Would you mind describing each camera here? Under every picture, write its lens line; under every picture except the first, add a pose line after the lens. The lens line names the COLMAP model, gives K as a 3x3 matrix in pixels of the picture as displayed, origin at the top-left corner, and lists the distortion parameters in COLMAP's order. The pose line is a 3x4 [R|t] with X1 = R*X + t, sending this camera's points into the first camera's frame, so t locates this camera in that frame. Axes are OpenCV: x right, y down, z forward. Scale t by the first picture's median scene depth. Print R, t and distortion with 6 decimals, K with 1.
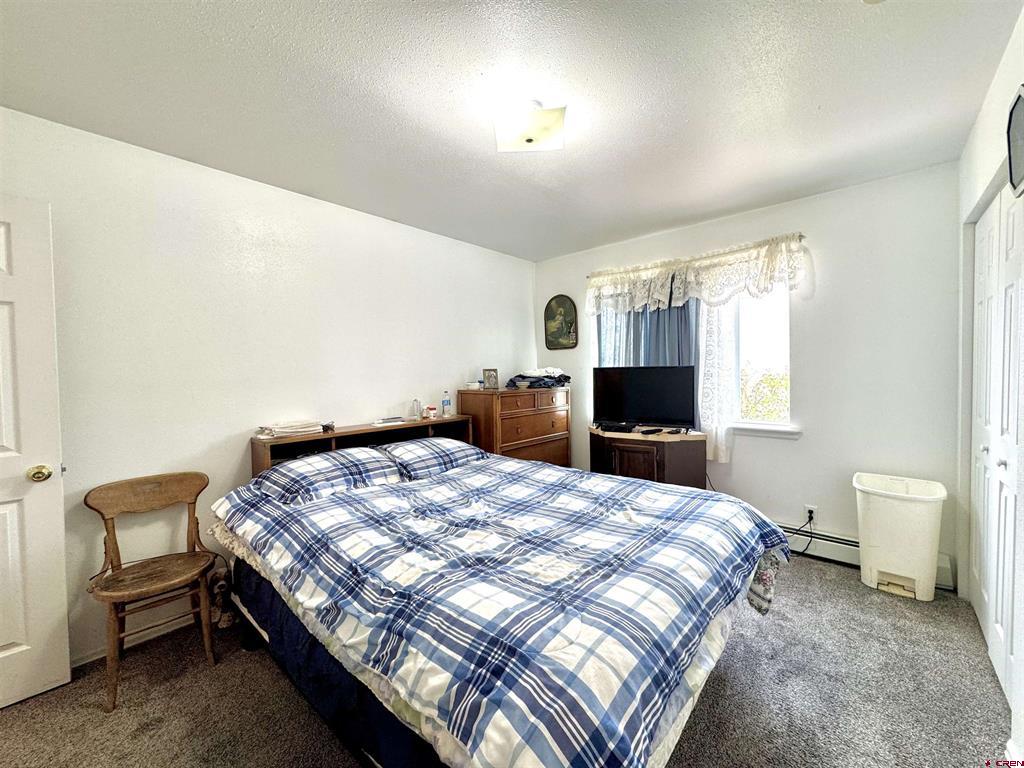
lens RADIAL K [[408.2, 0, 513.9], [0, 408.2, 380.6], [0, 0, 1]] dist [-0.001035, -0.000143]
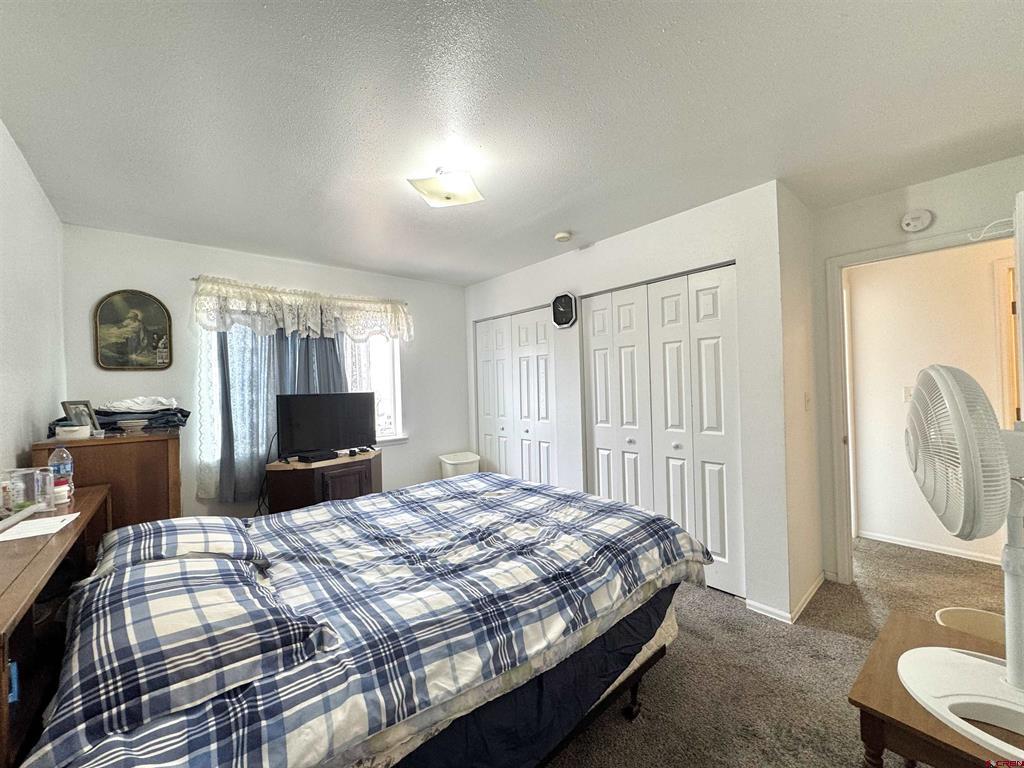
lens RADIAL K [[403.9, 0, 514.3], [0, 403.9, 381.1], [0, 0, 1]] dist [-0.001612, -0.000128]
pose [[0.133768, 0.020783, 0.990795, -0.626820], [0.049337, 0.998401, -0.027603, -0.013398], [-0.989784, 0.052575, 0.132529, 0.397643]]
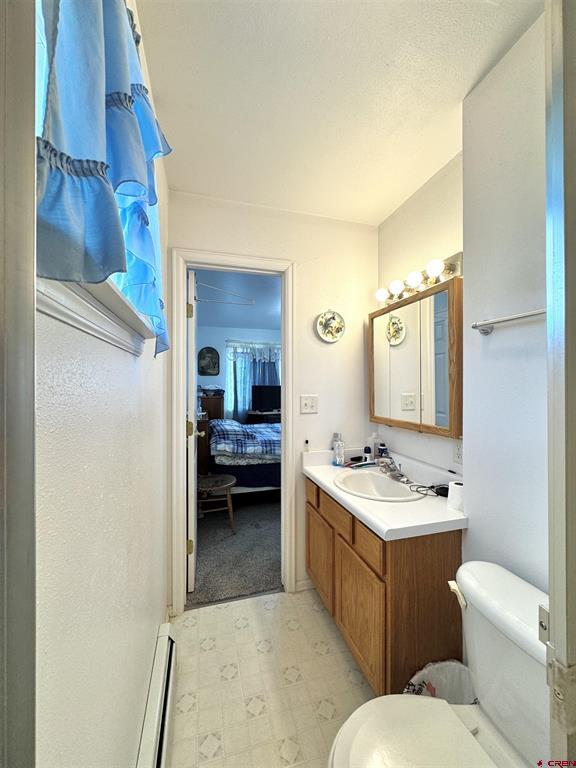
lens RADIAL K [[306.1, 0, 288.0], [0, 306.1, 384.0], [0, 0, 1]] dist [-0.001035, -0.000143]
pose [[0.541757, 0.021655, 0.840256, -1.196719], [0.013606, 0.999311, -0.034527, 0.022409], [-0.840425, 0.030138, 0.541089, -0.104900]]
